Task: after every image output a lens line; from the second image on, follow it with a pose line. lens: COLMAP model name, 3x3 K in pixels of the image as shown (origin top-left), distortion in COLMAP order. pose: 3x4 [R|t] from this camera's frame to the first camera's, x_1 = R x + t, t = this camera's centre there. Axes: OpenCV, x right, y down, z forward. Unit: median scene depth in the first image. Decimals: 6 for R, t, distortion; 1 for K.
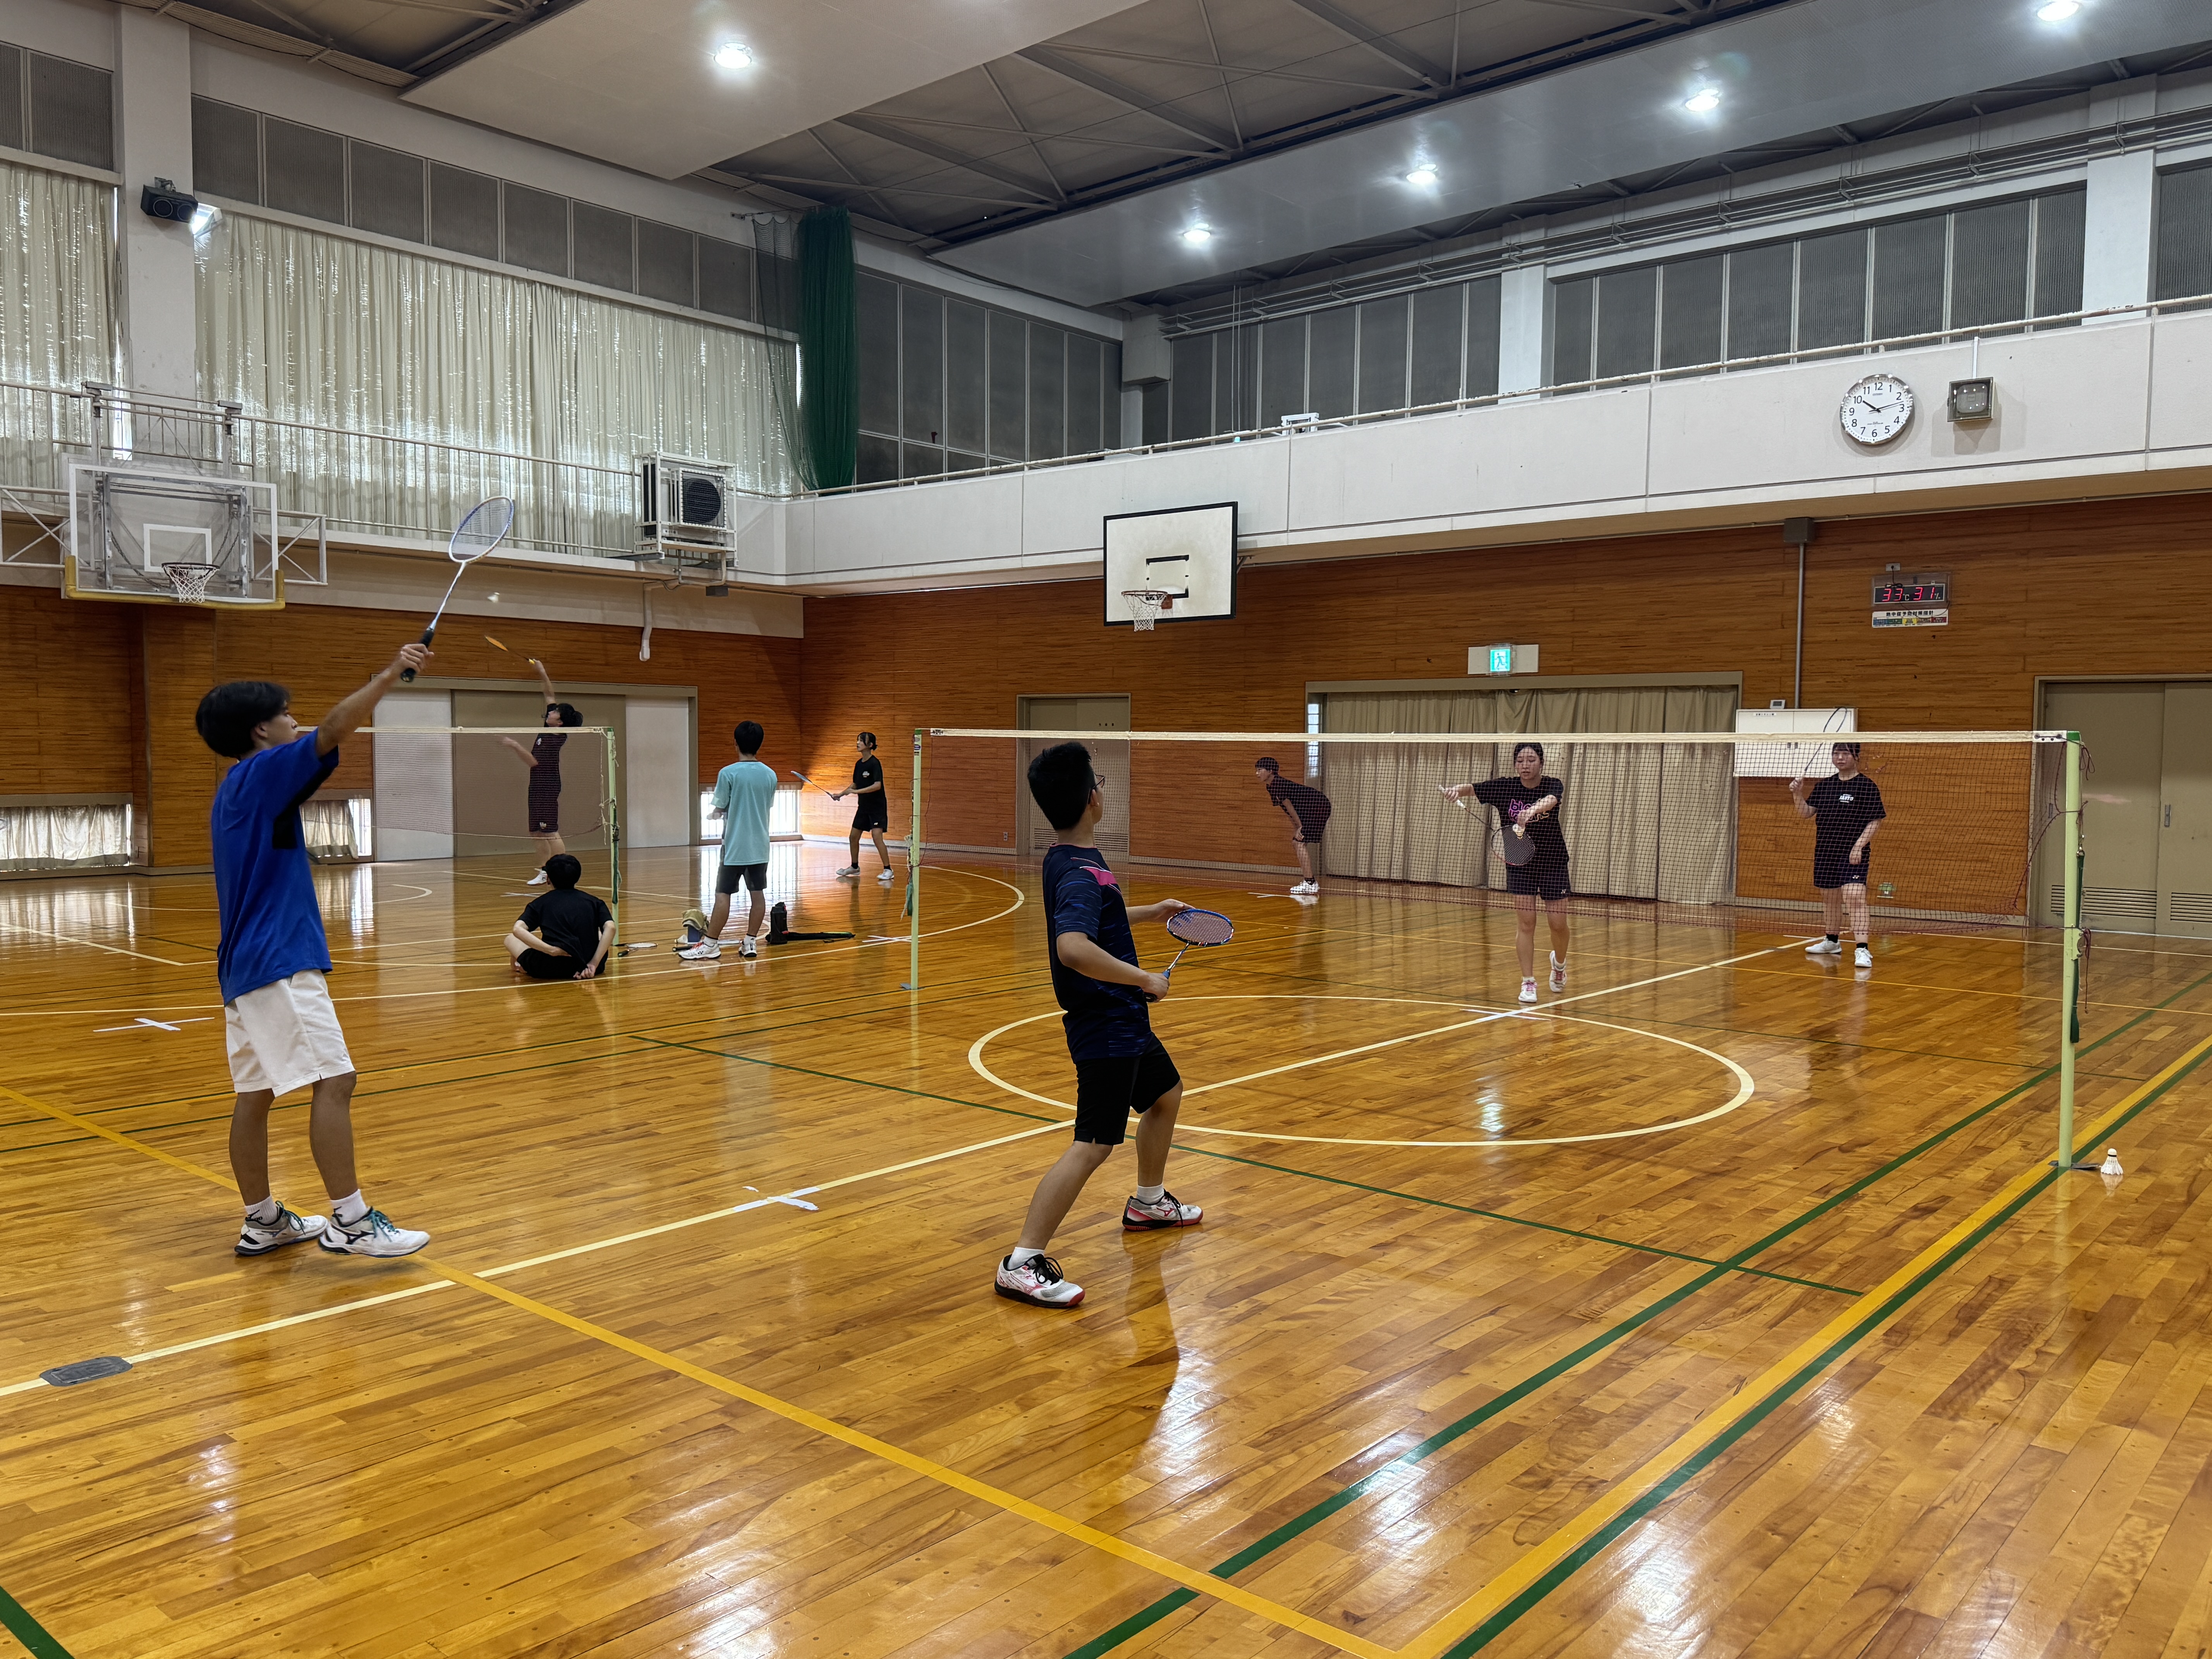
lens RADIAL K [[1756.4, 0, 1106.0], [0, 1756.4, 829.5], [0, 0, 1]] dist [0.136472, -0.188962]
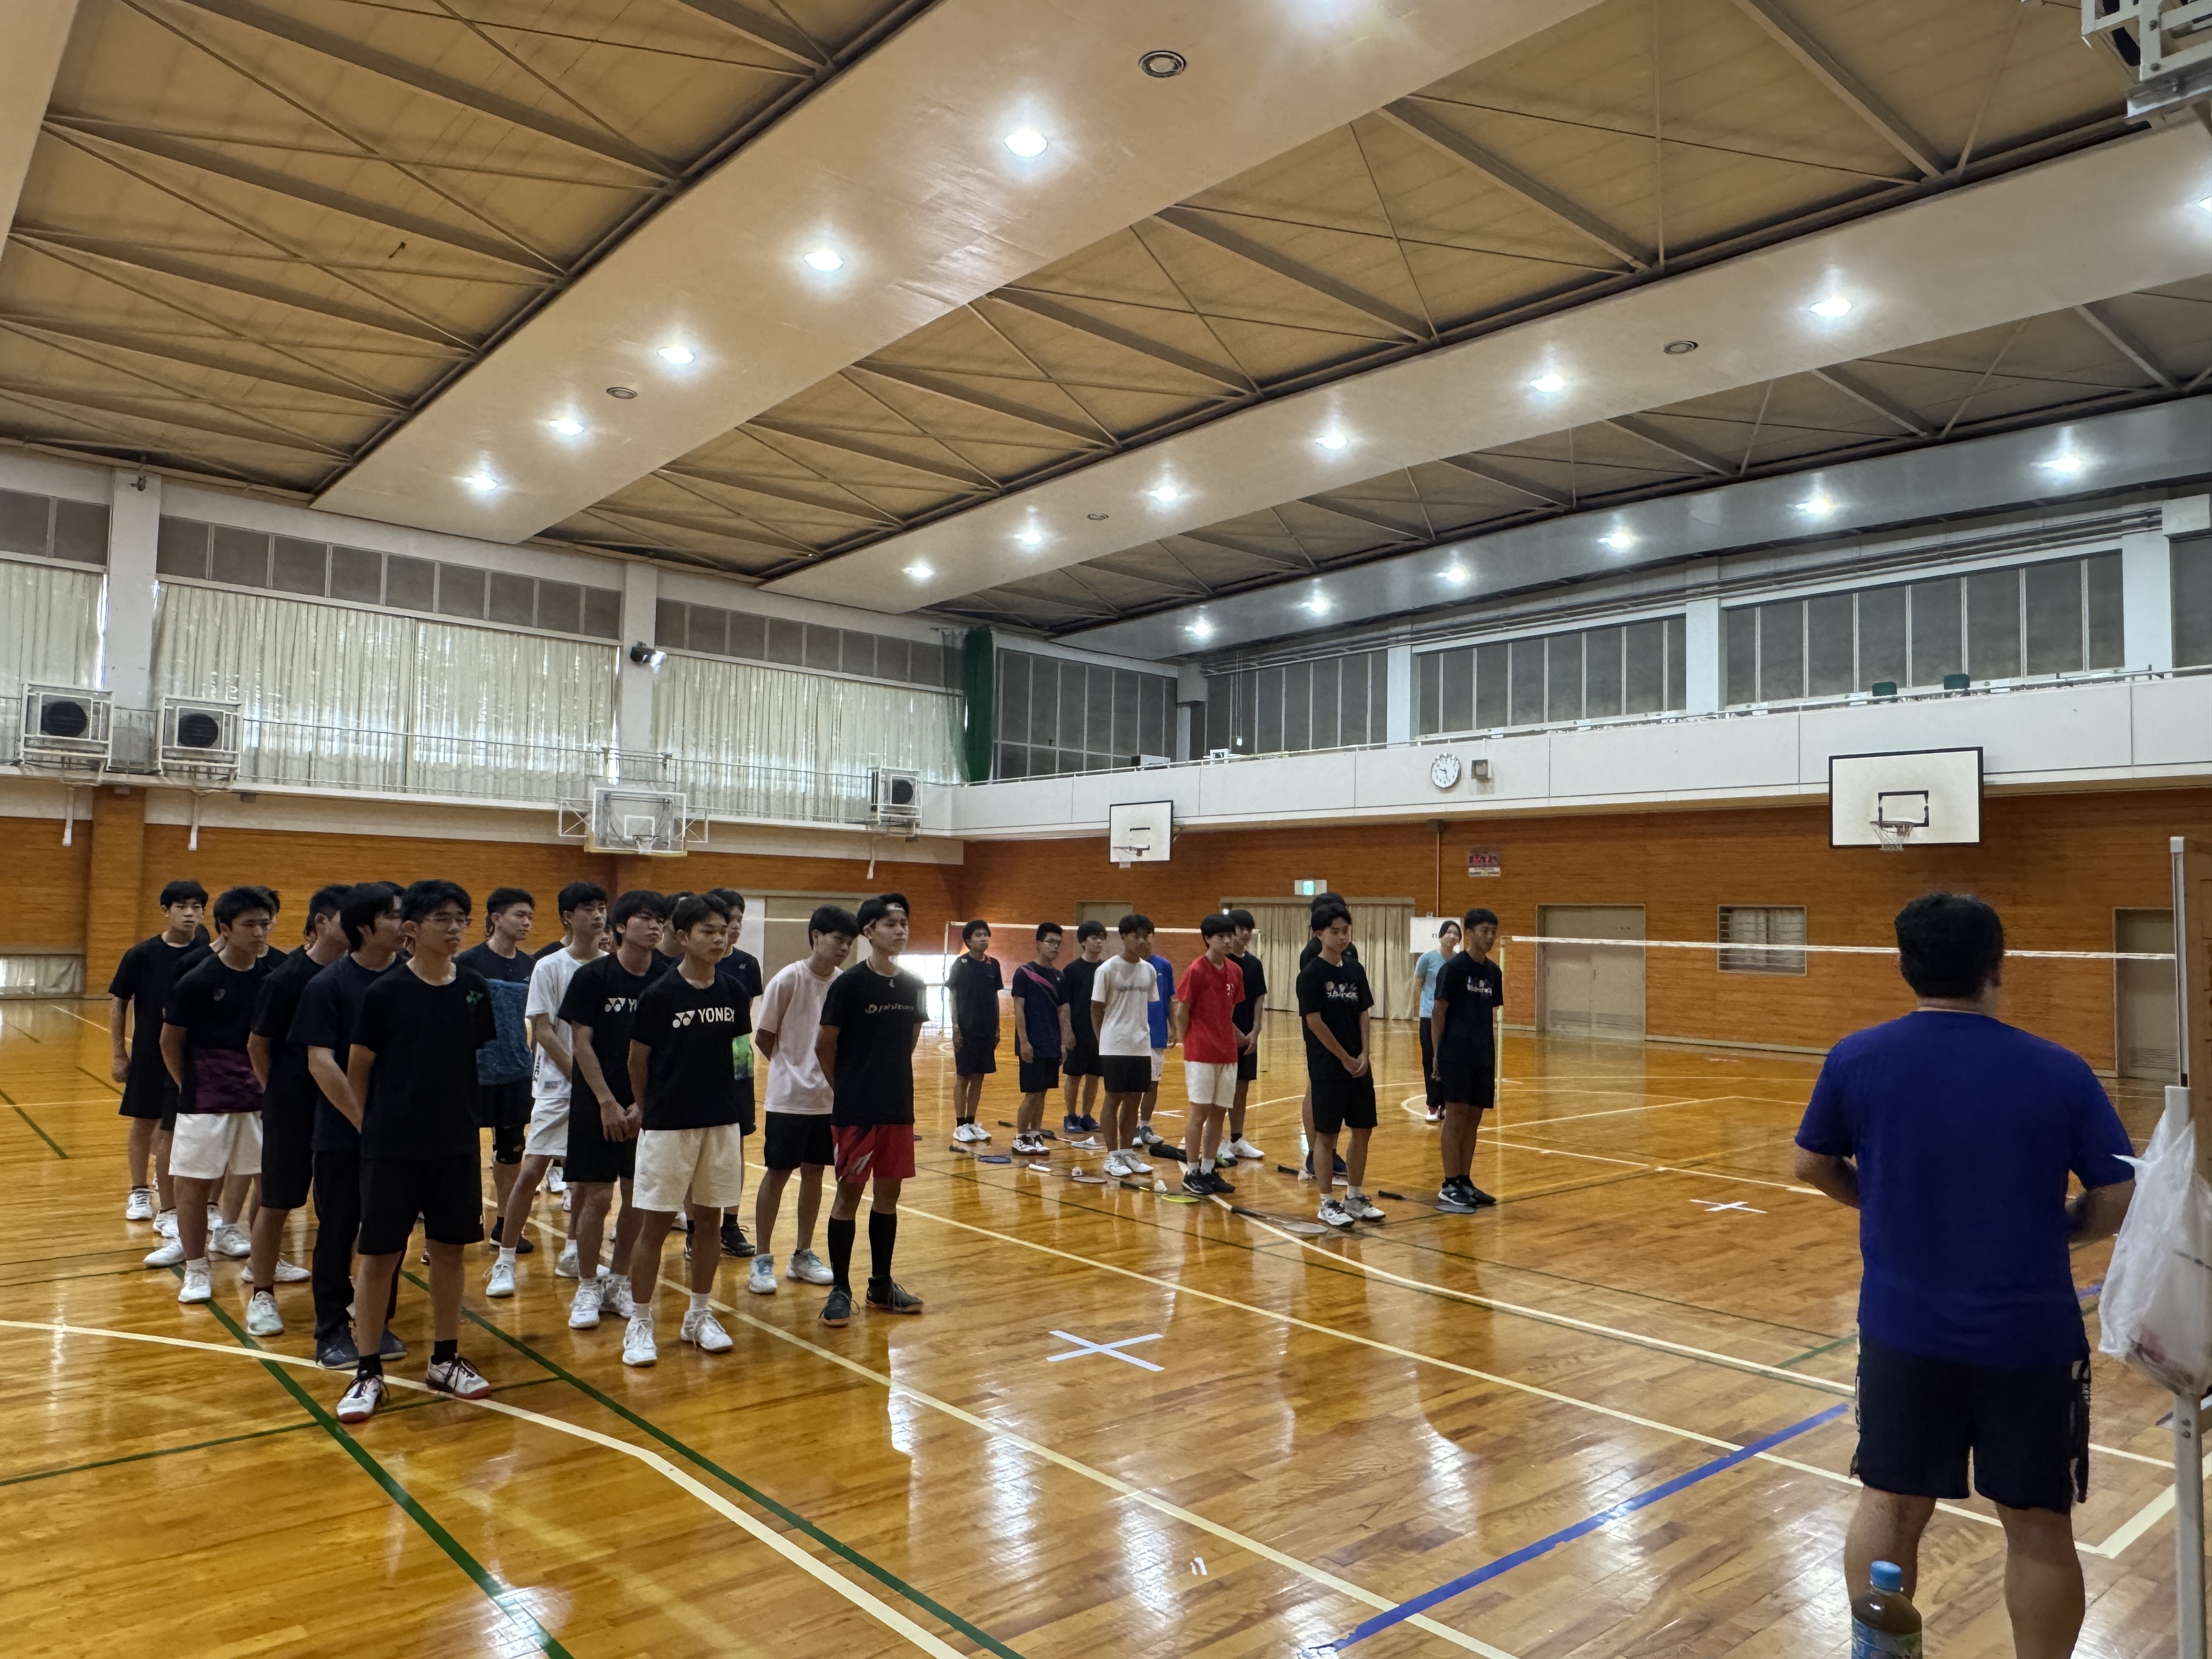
lens RADIAL K [[1477.0, 0, 1091.2], [0, 1477.0, 848.5], [0, 0, 1]] dist [0.002024, -0.000854]
pose [[0.990037, 0.006117, -0.140675, 0.200025], [-0.020375, 0.994765, -0.100140, 0.020787], [0.139326, 0.102009, 0.984978, -0.511948]]
